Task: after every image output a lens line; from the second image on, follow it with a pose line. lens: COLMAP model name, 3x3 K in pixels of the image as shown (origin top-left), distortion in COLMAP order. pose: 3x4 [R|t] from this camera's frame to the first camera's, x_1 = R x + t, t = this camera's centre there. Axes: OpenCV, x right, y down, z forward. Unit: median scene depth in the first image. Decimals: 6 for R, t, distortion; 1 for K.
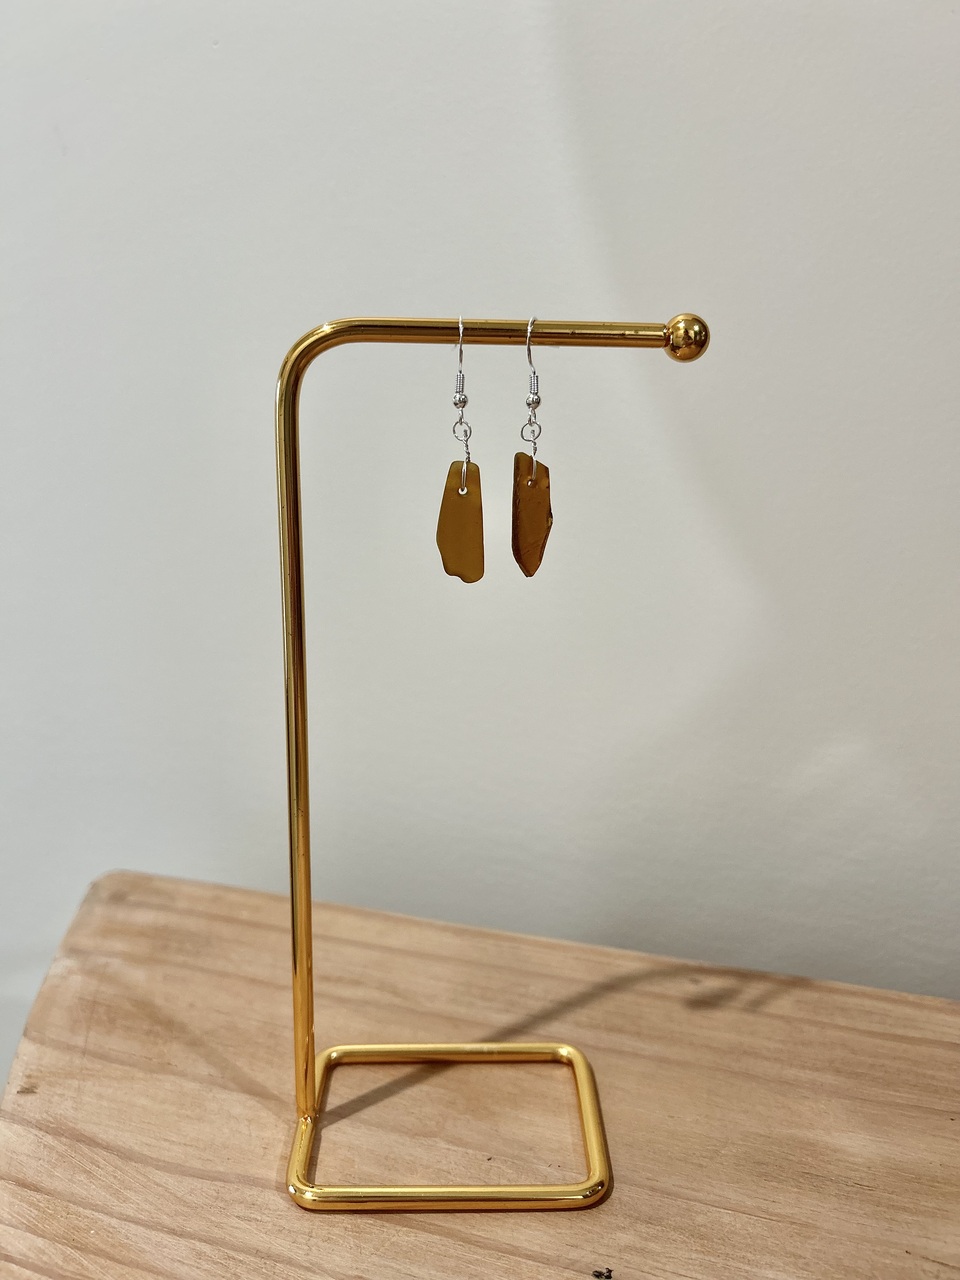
lens RADIAL K [[970.9, 0, 480.0], [0, 970.9, 640.0], [0, 0, 1]] dist [-0.001348, -0.042063]
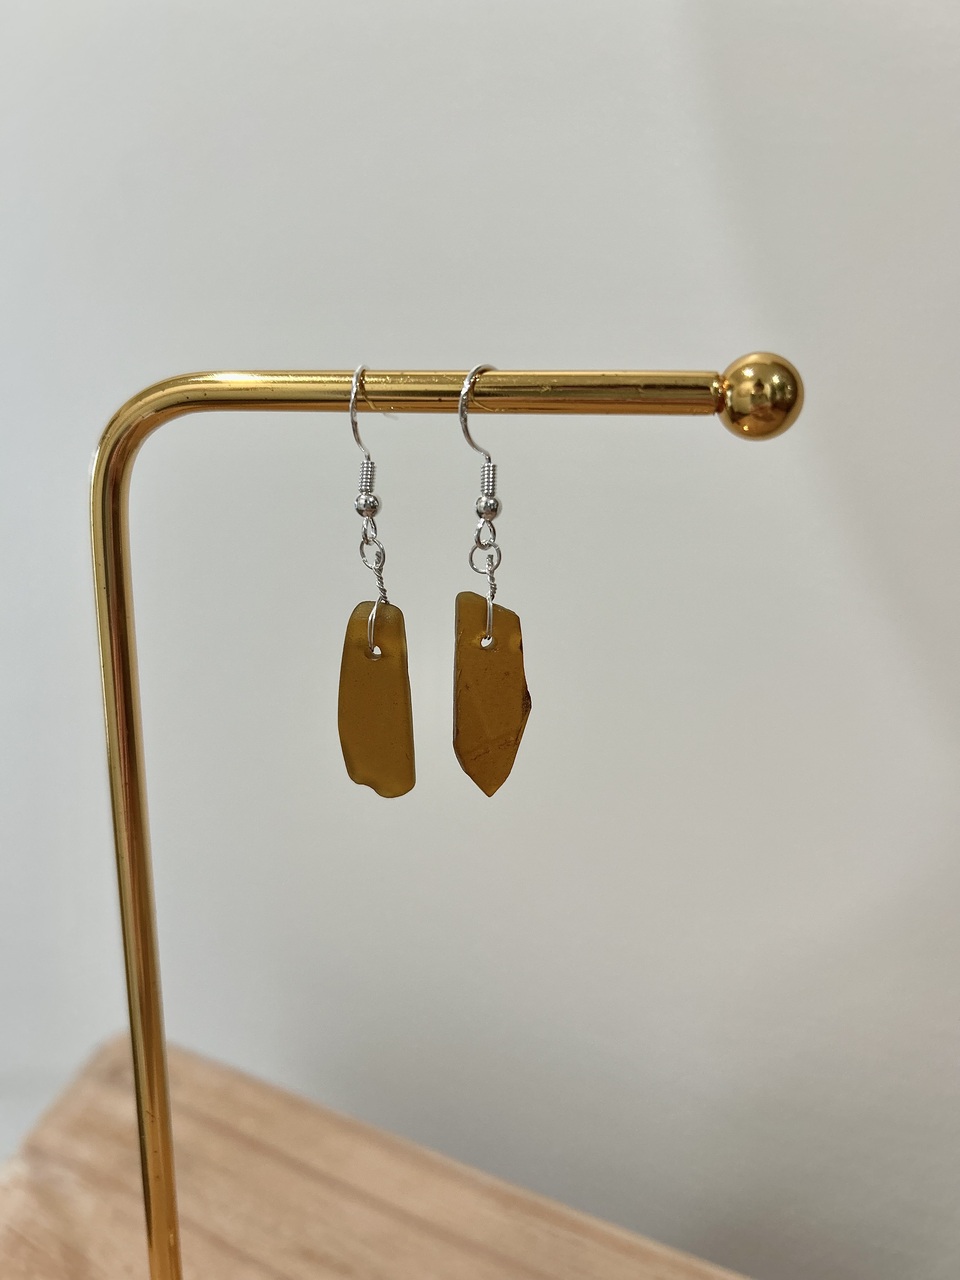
lens RADIAL K [[970.9, 0, 480.0], [0, 970.9, 640.0], [0, 0, 1]] dist [-0.001348, -0.042063]
pose [[0.972032, 0.041594, -0.231137, 0.188557], [-0.057765, 0.996300, -0.063637, -0.127622], [0.227634, 0.075209, 0.970838, 0.432346]]
